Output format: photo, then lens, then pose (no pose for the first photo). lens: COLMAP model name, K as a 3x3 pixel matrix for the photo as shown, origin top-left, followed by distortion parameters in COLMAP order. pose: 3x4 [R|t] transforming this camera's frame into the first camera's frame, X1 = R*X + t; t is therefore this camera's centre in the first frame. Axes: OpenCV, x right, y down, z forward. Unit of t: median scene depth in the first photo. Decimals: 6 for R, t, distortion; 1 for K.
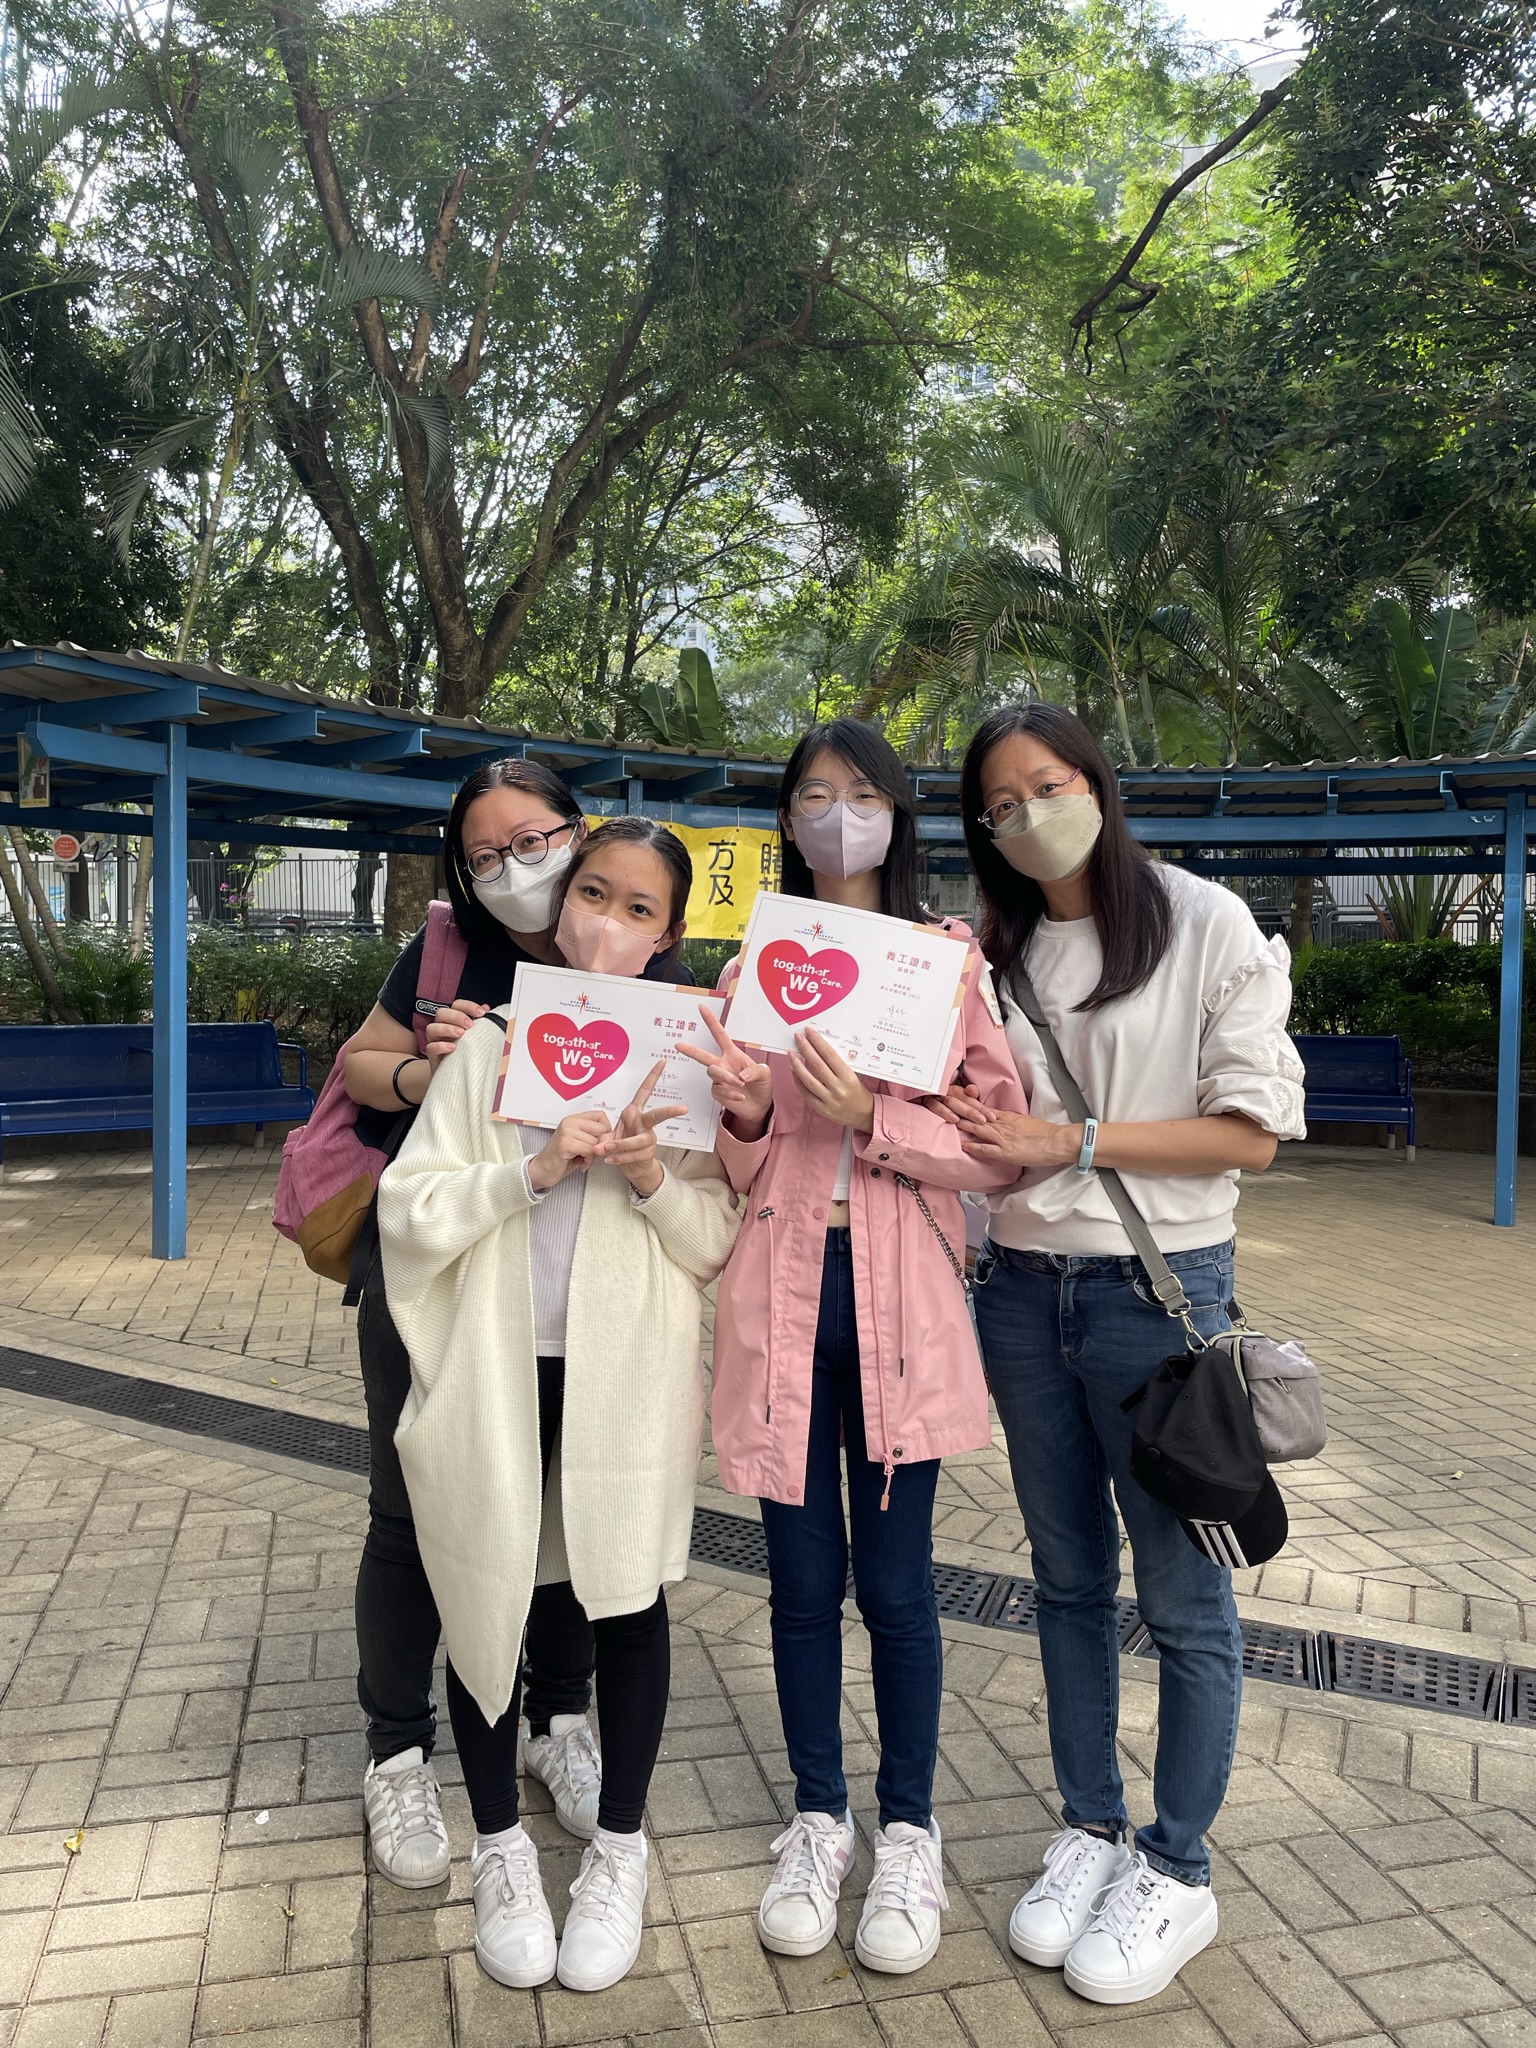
lens RADIAL K [[1548.9, 0, 784.1], [0, 1548.9, 1022.1], [0, 0, 1]] dist [0.087352, -0.113333]
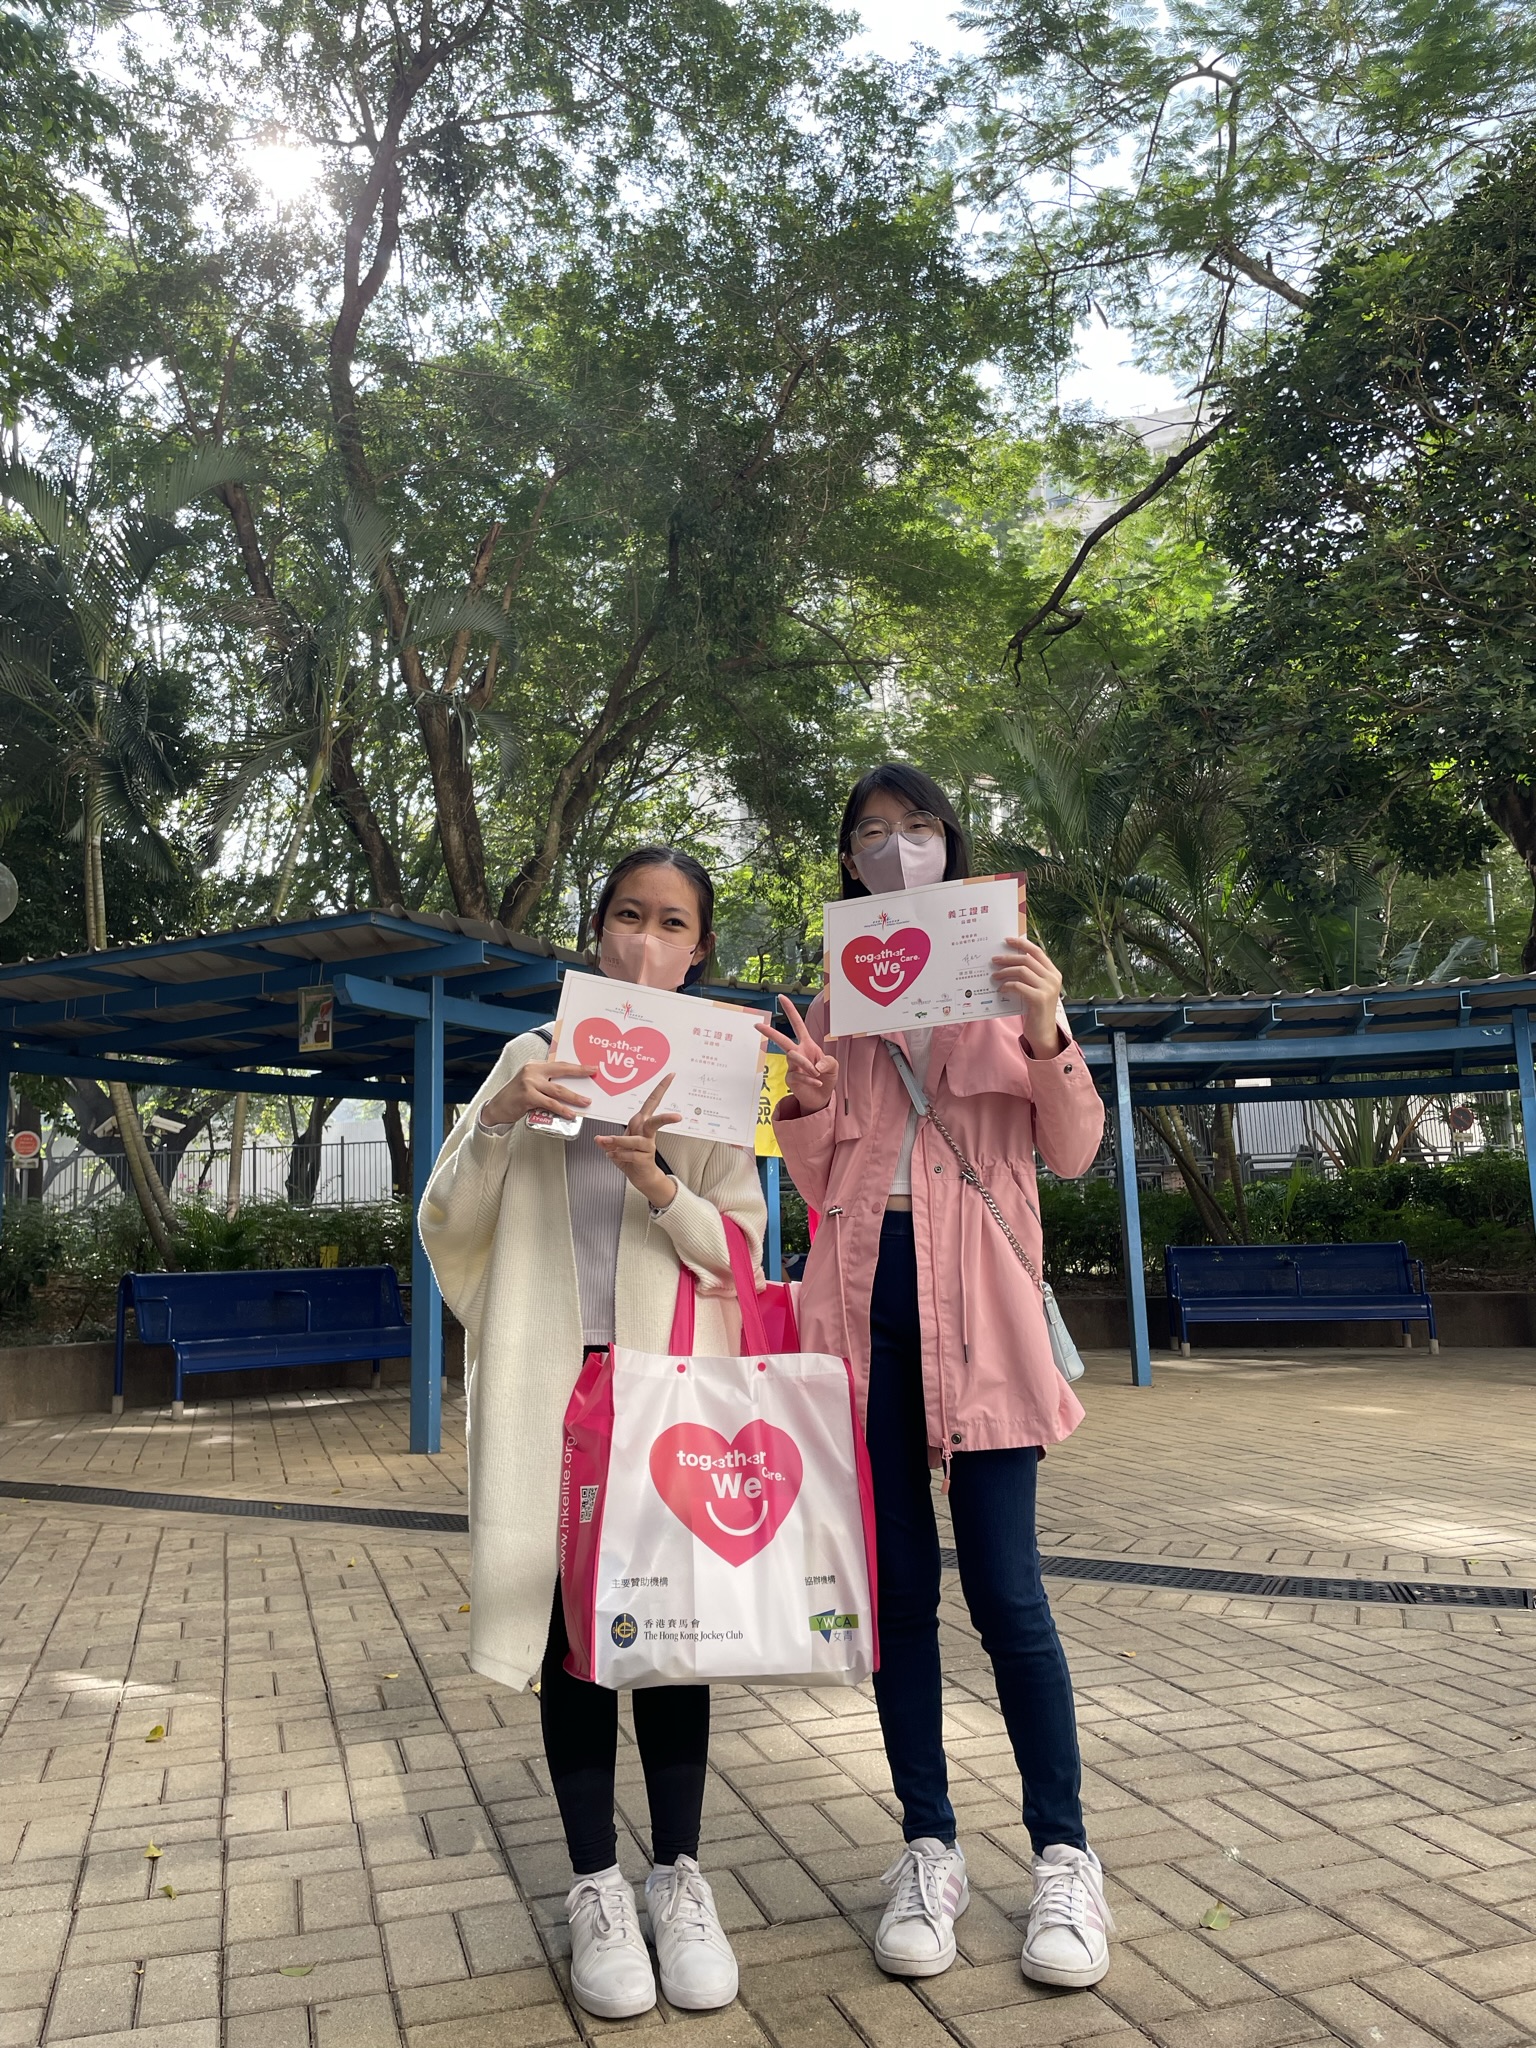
lens RADIAL K [[1548.9, 0, 761.7], [0, 1548.9, 1014.8], [0, 0, 1]] dist [0.087352, -0.113333]
pose [[0.997029, -0.032612, 0.069788, -0.108889], [0.045081, 0.981642, -0.185330, 0.030550], [-0.062463, 0.187925, 0.980195, -0.069886]]
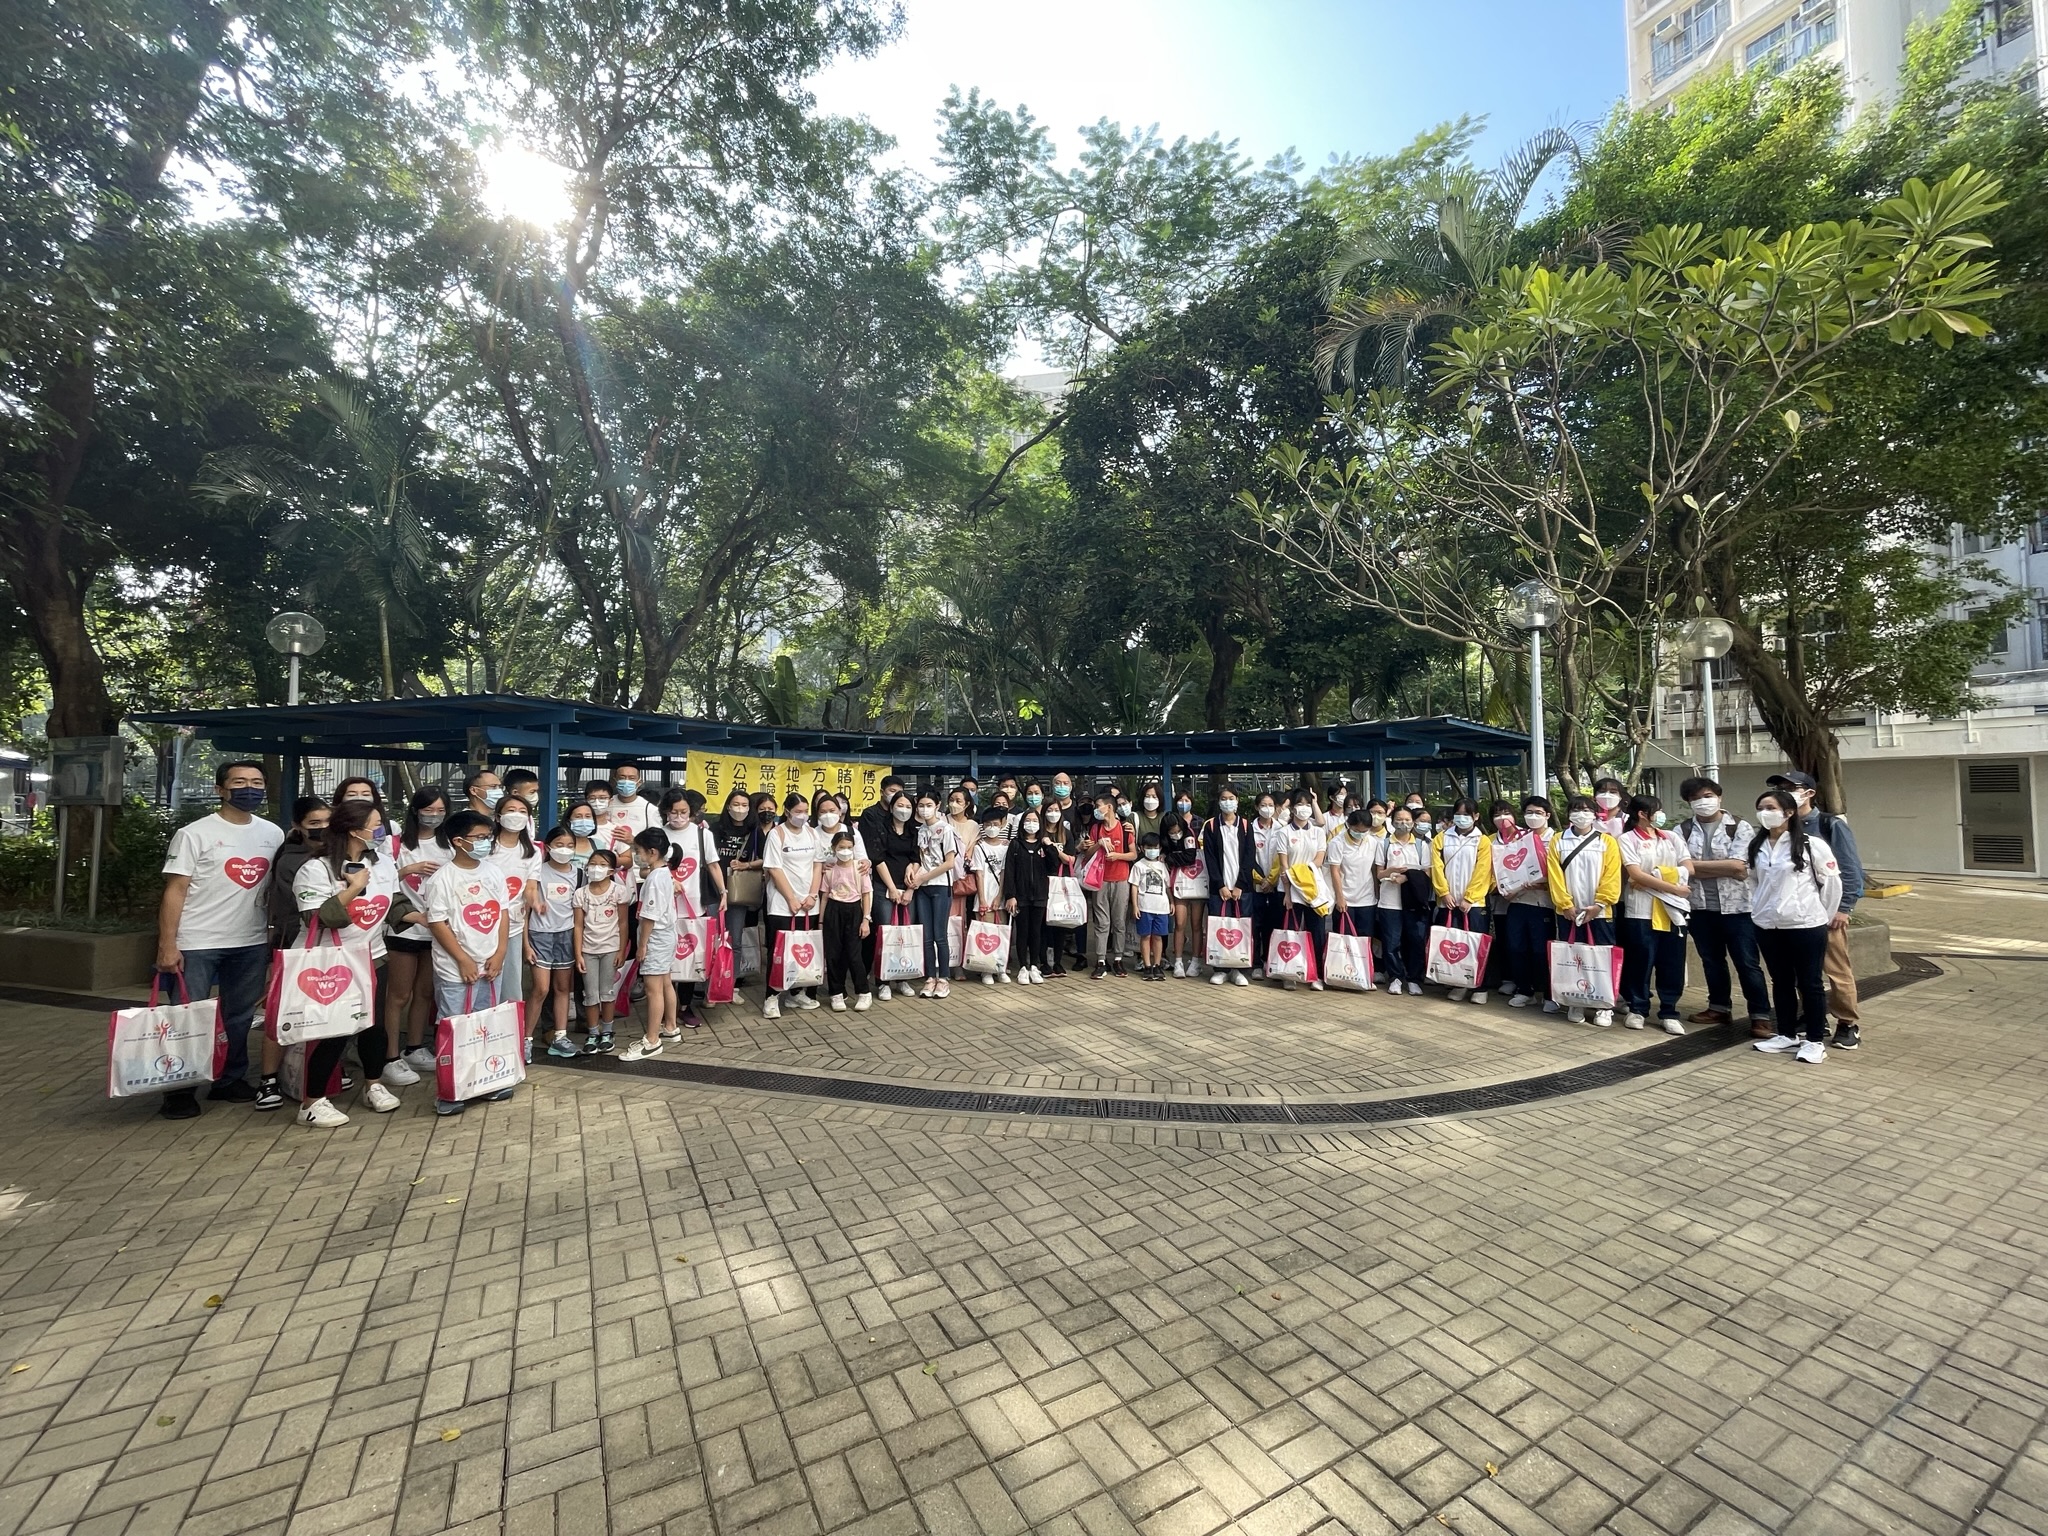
lens RADIAL K [[829.9, 0, 1026.5], [0, 829.9, 764.6], [0, 0, 1]] dist [-0.001647, -0.000912]
pose [[0.967213, -0.007035, 0.253867, -0.033314], [0.027217, 0.996731, -0.076072, -0.018484], [-0.252502, 0.080487, 0.964243, -0.090192]]
